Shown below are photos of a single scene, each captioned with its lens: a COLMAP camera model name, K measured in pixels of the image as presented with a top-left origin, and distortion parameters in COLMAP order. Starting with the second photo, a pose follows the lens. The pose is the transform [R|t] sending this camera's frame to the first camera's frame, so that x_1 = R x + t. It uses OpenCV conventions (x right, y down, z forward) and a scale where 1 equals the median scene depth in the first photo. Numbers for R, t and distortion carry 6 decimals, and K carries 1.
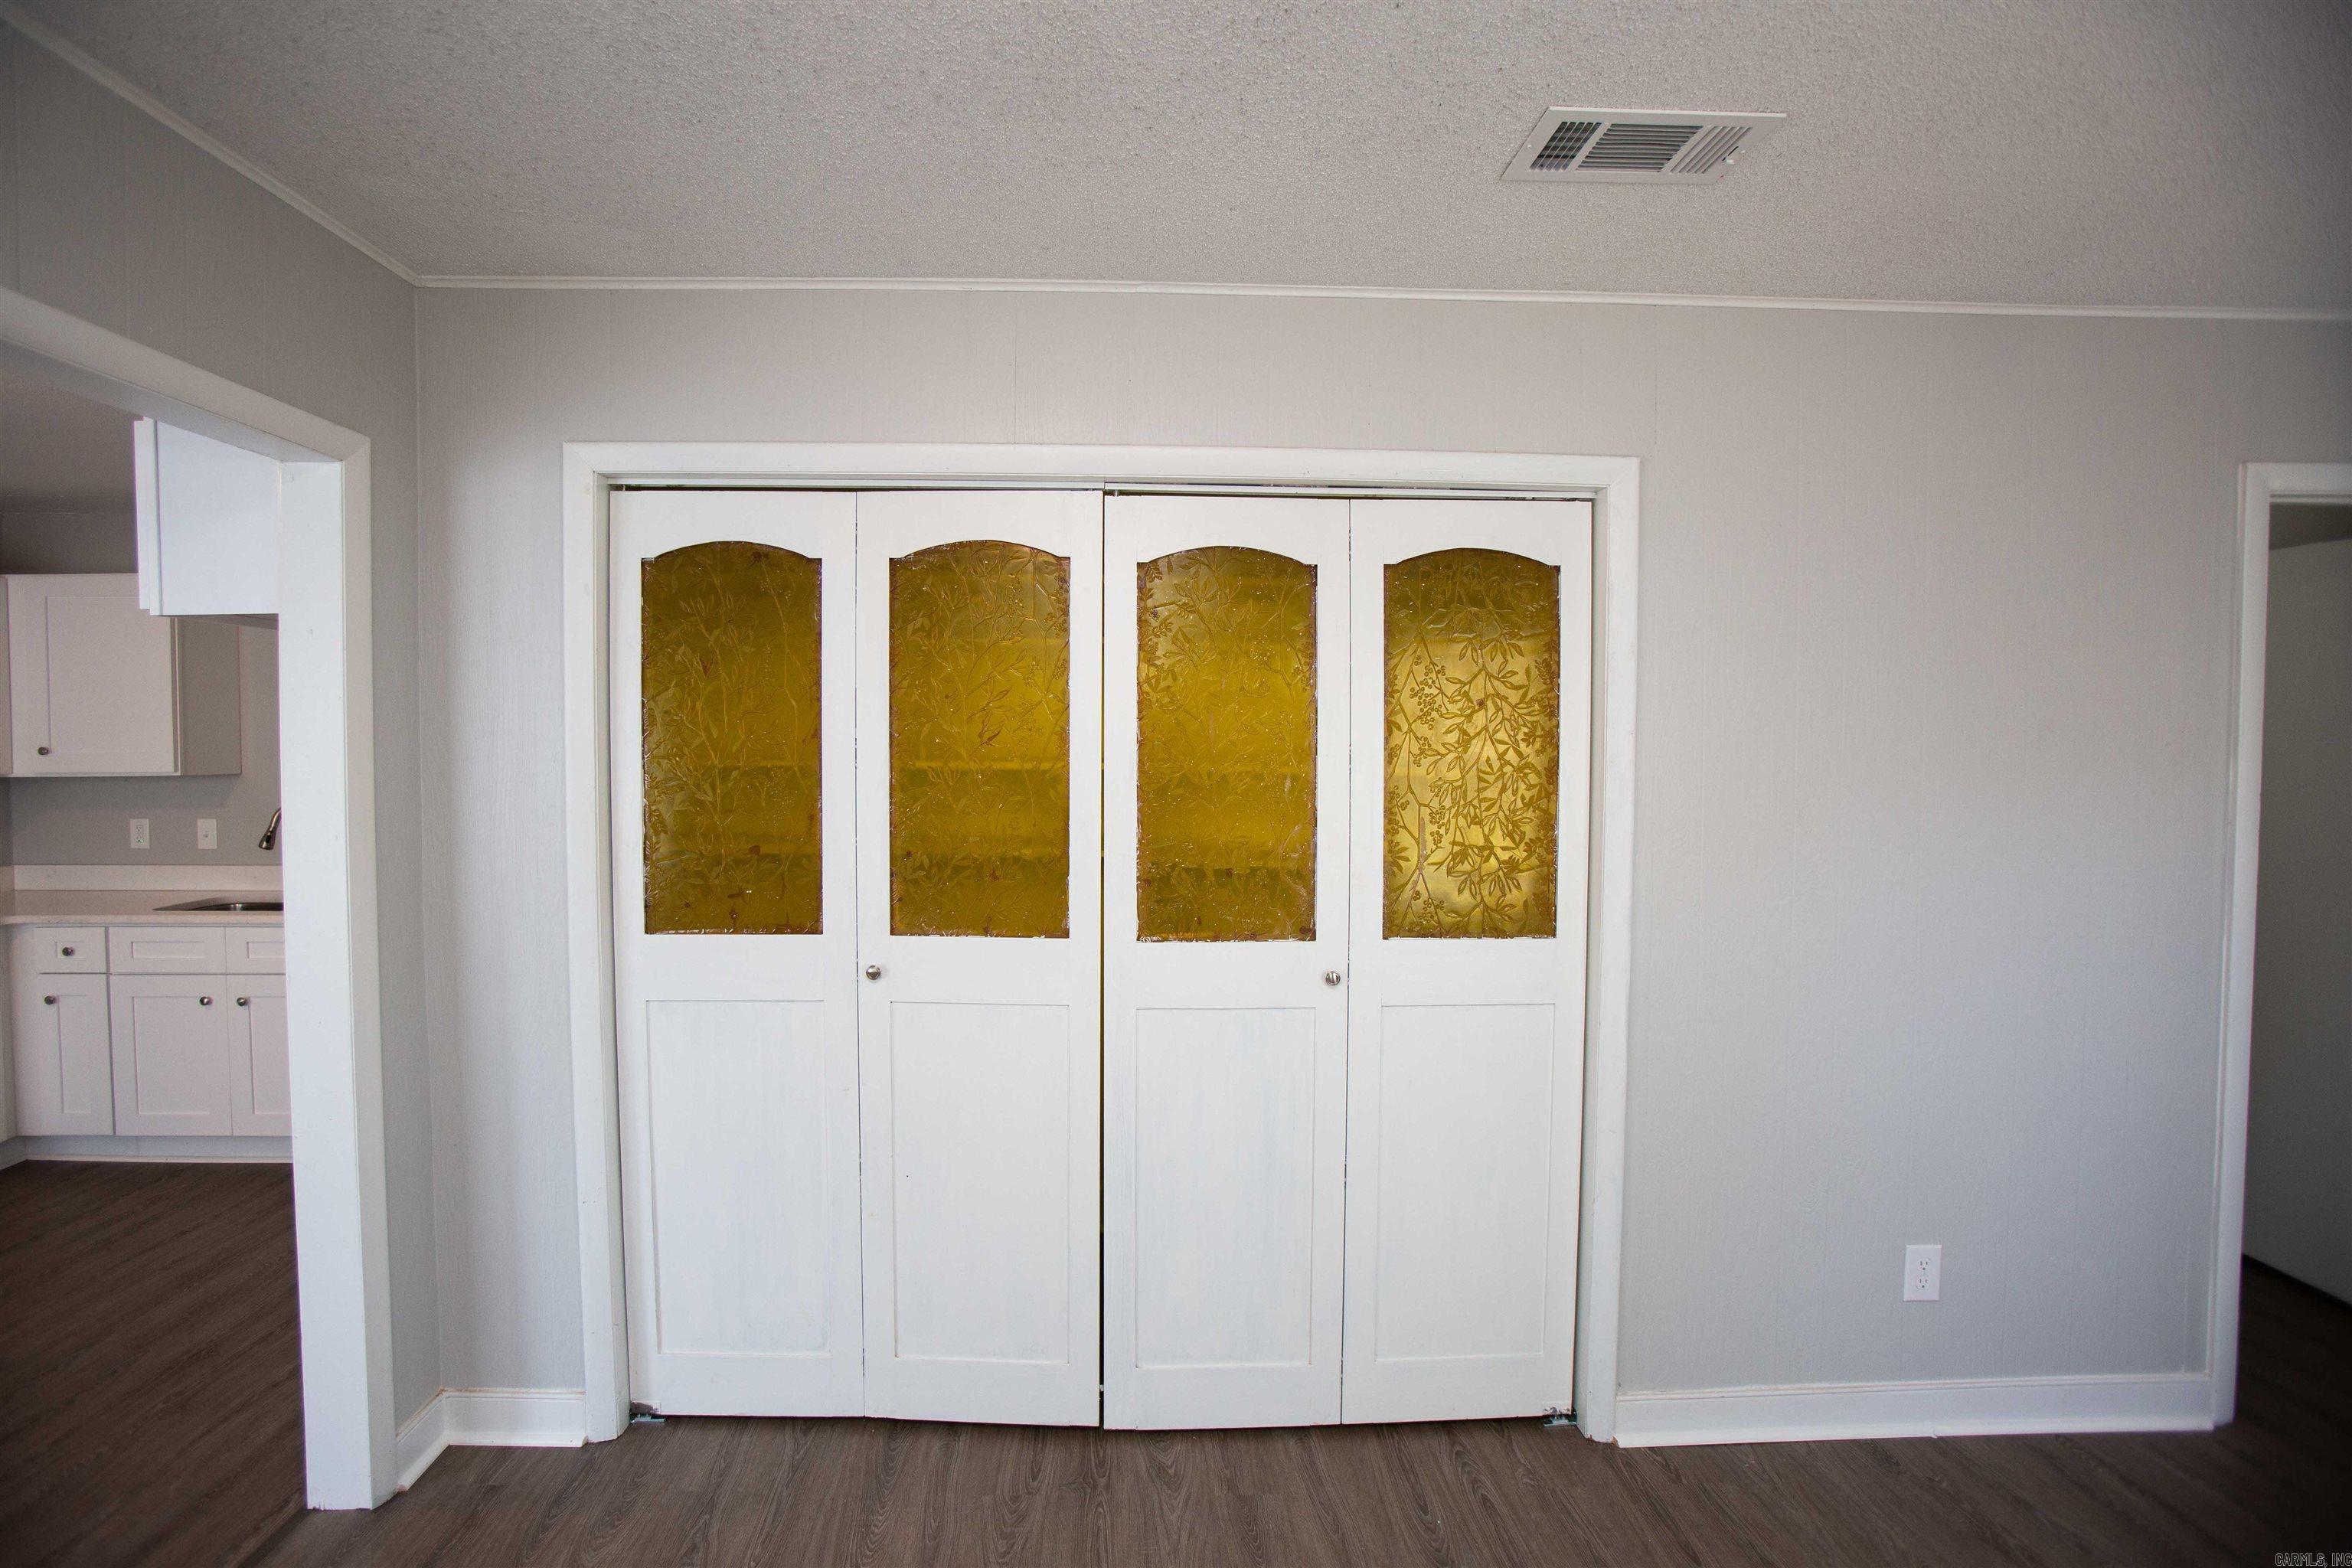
lens RADIAL K [[1121.9, 0, 1132.3], [0, 1121.9, 780.3], [0, 0, 1]] dist [-0.071462, 0.029226]
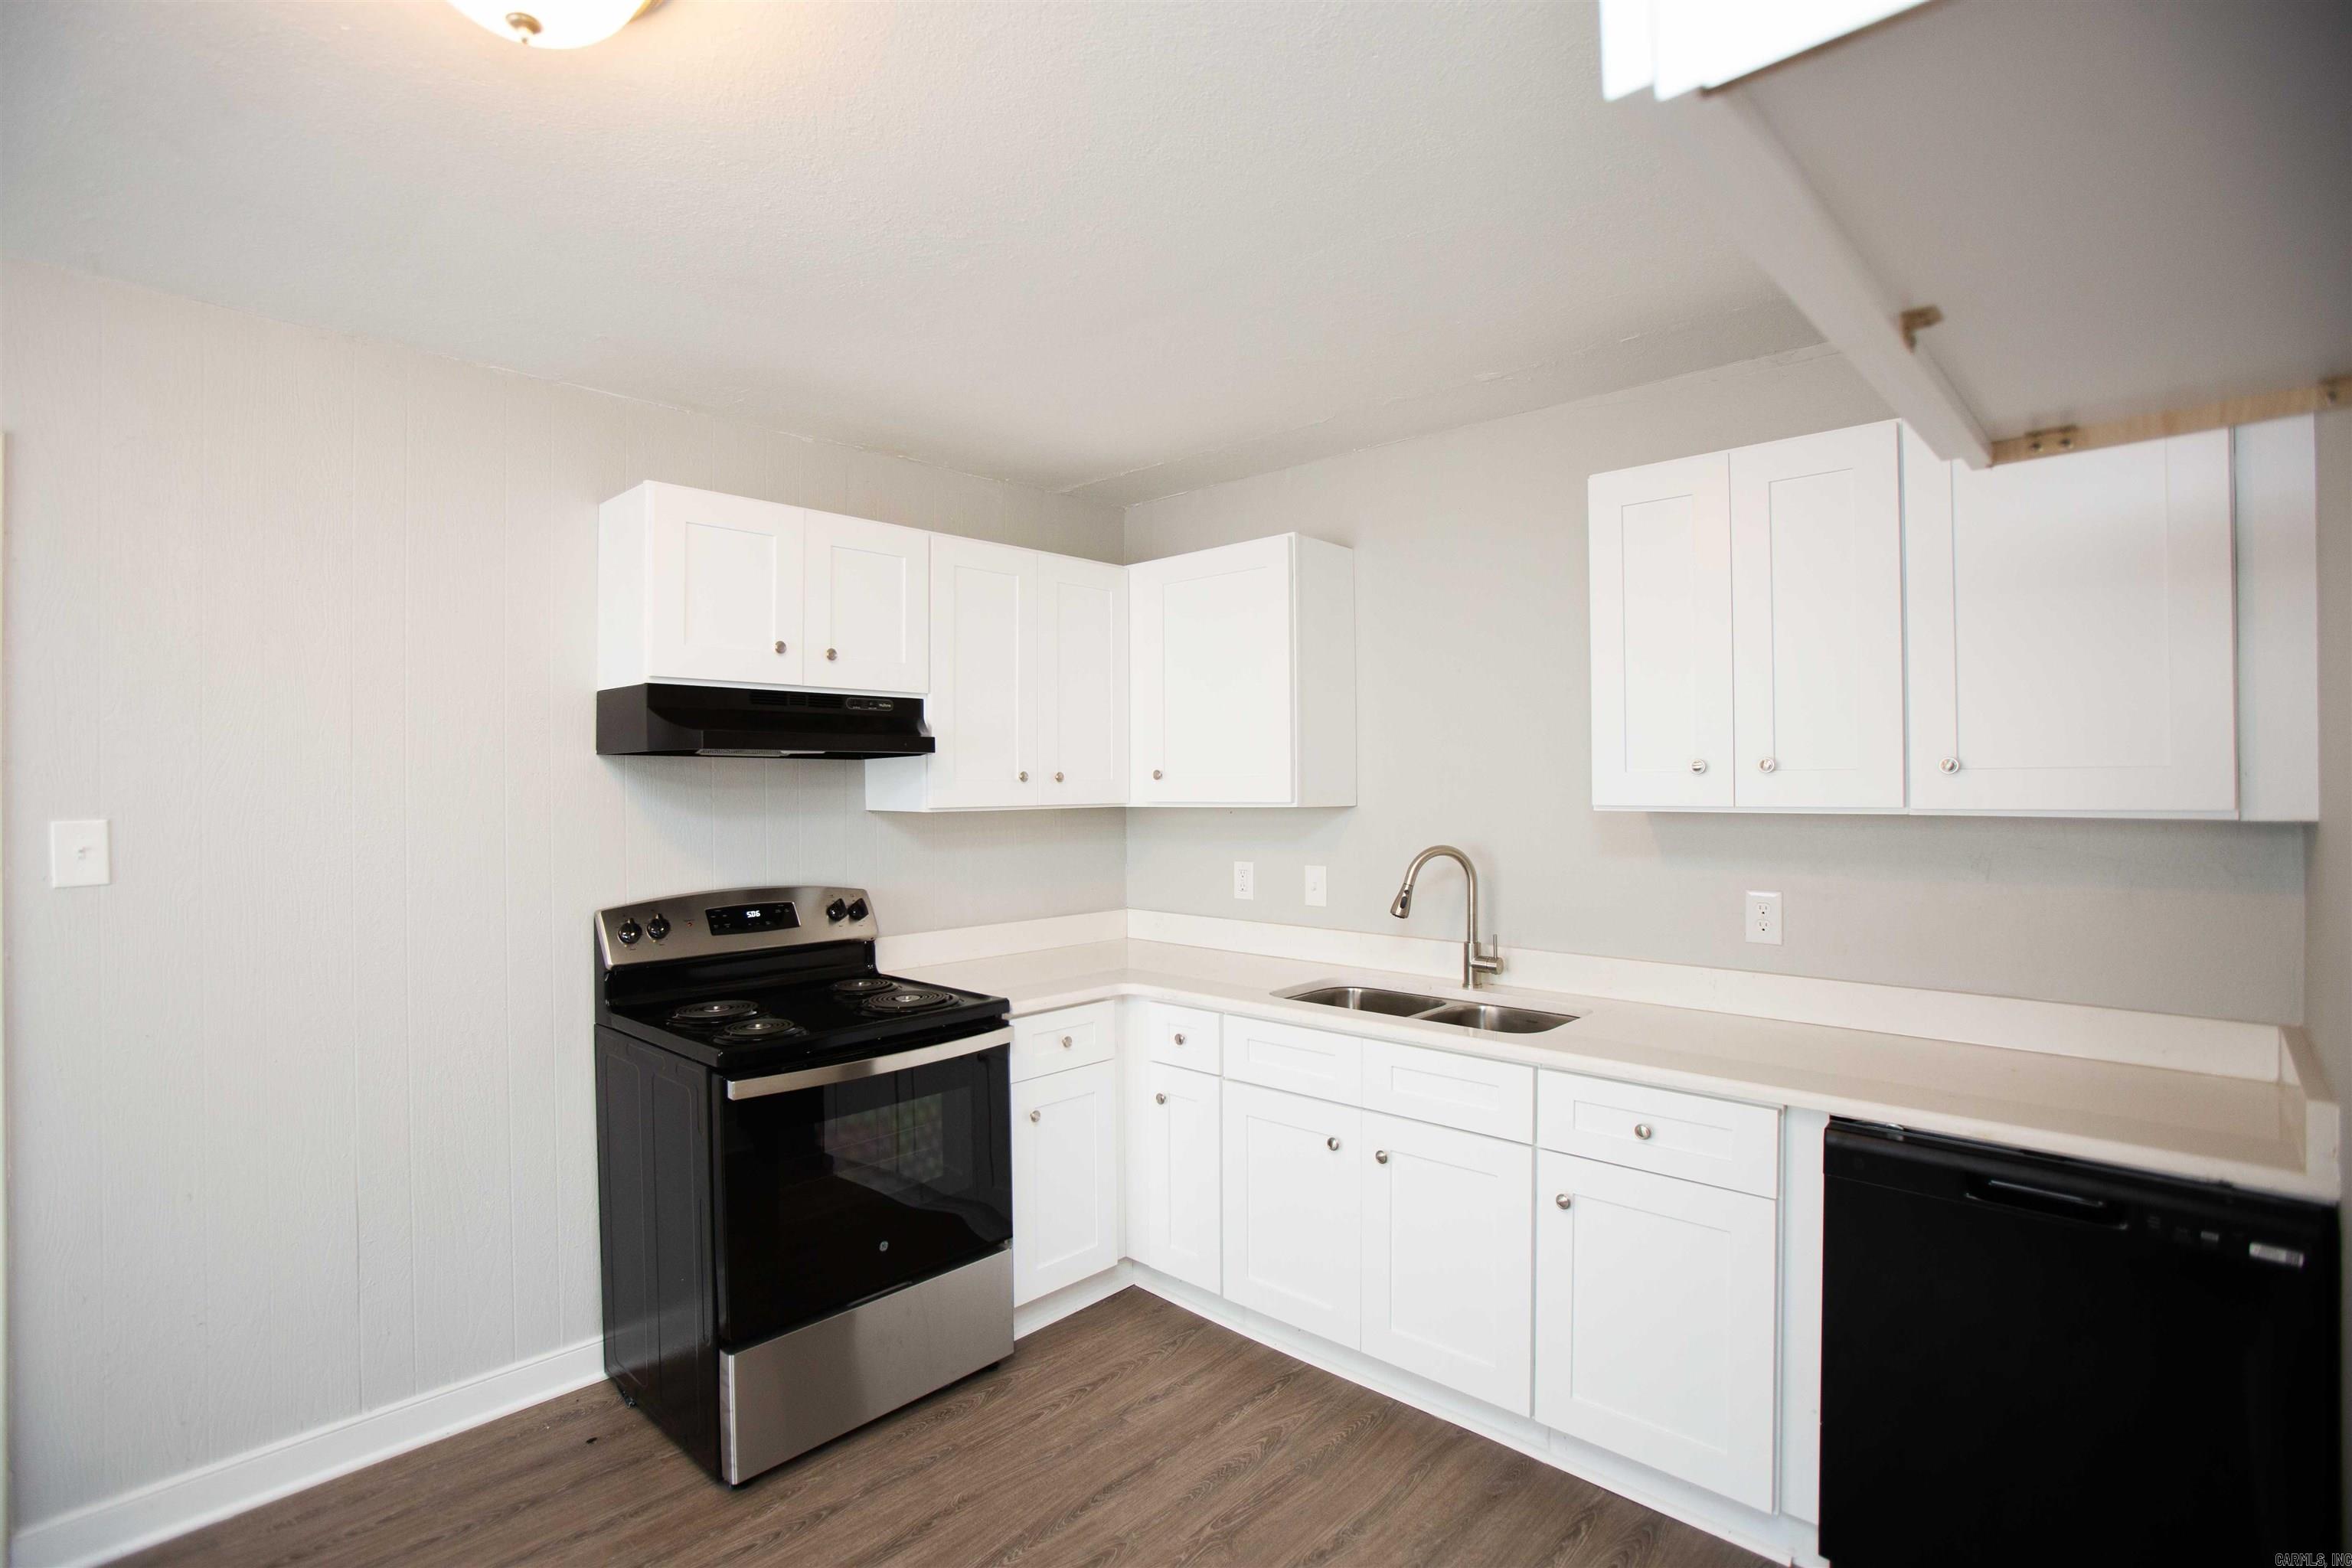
lens RADIAL K [[1142.0, 0, 1145.2], [0, 1142.0, 778.1], [0, 0, 1]] dist [-0.077977, 0.041773]
pose [[0.709103, -0.006222, -0.705077, -0.748540], [-0.019980, 0.999382, -0.028914, 0.000069], [0.704821, 0.034591, 0.708541, 0.691925]]
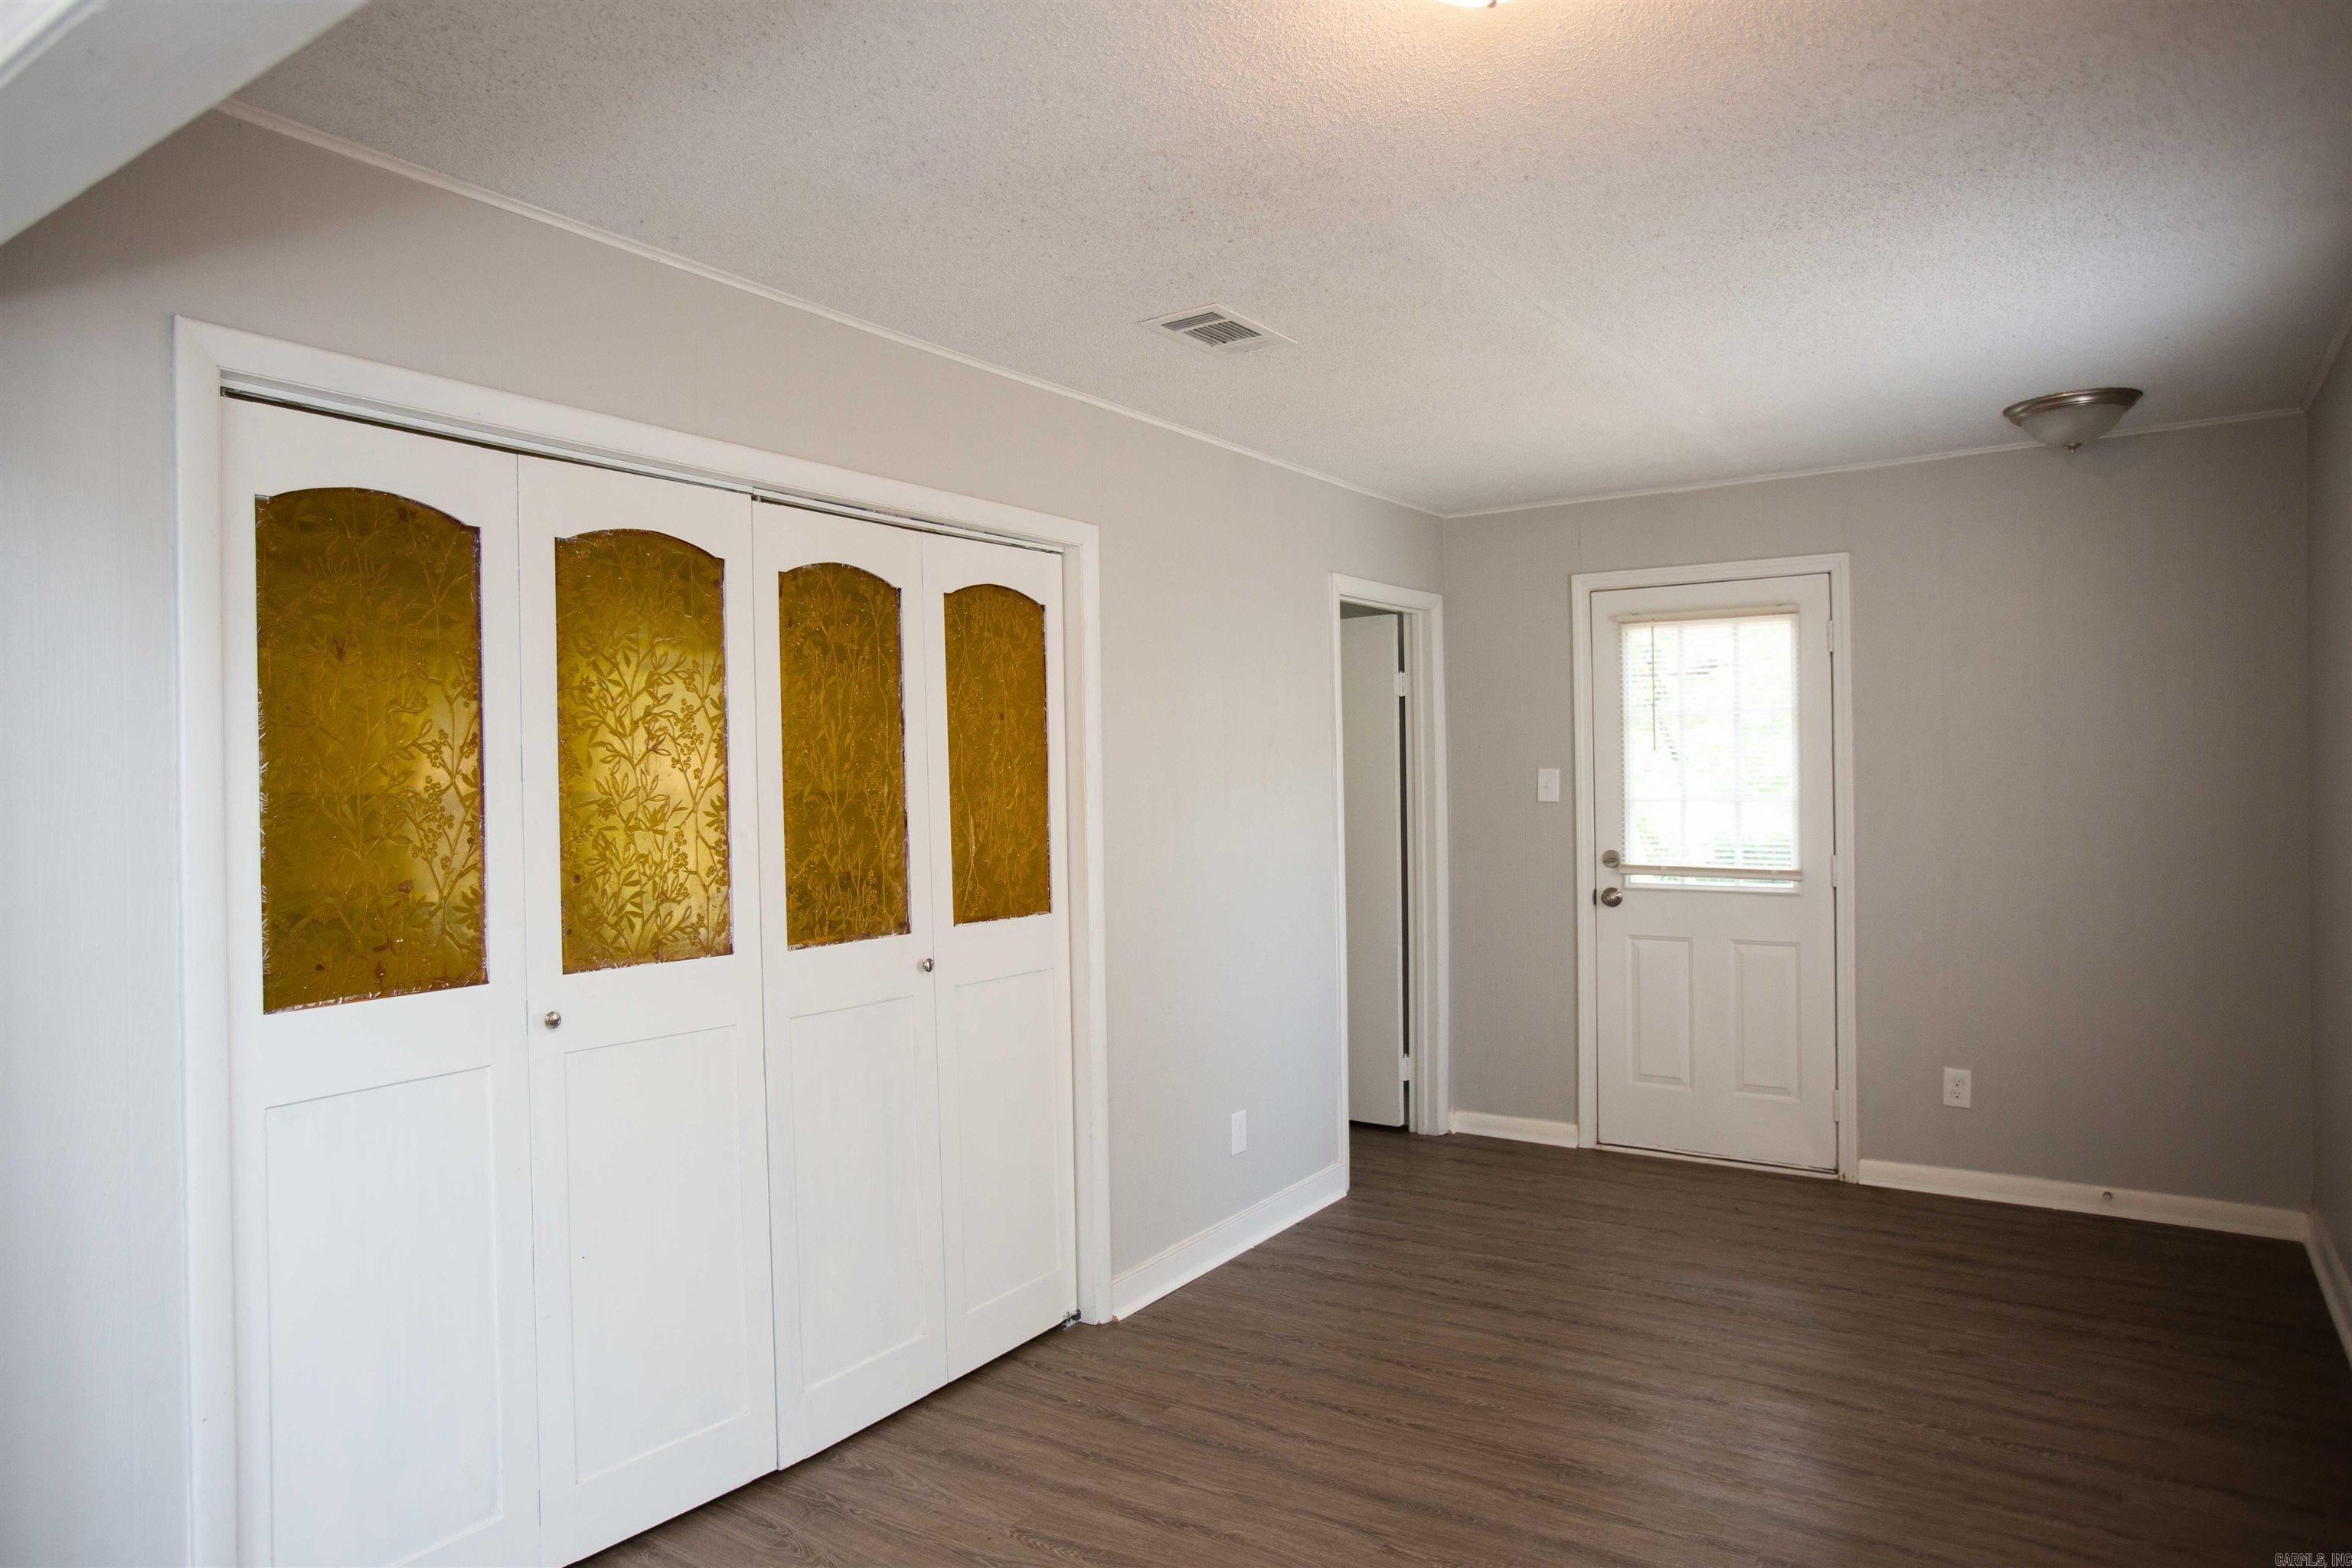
lens RADIAL K [[1482.0, 0, 1112.1], [0, 1482.0, 771.8], [0, 0, 1]] dist [-0.076373, 0.083440]
pose [[0.593092, -0.010129, 0.805071, -0.879003], [0.047247, 0.998636, -0.022242, 0.028711], [-0.803747, 0.051229, 0.592761, -0.013034]]
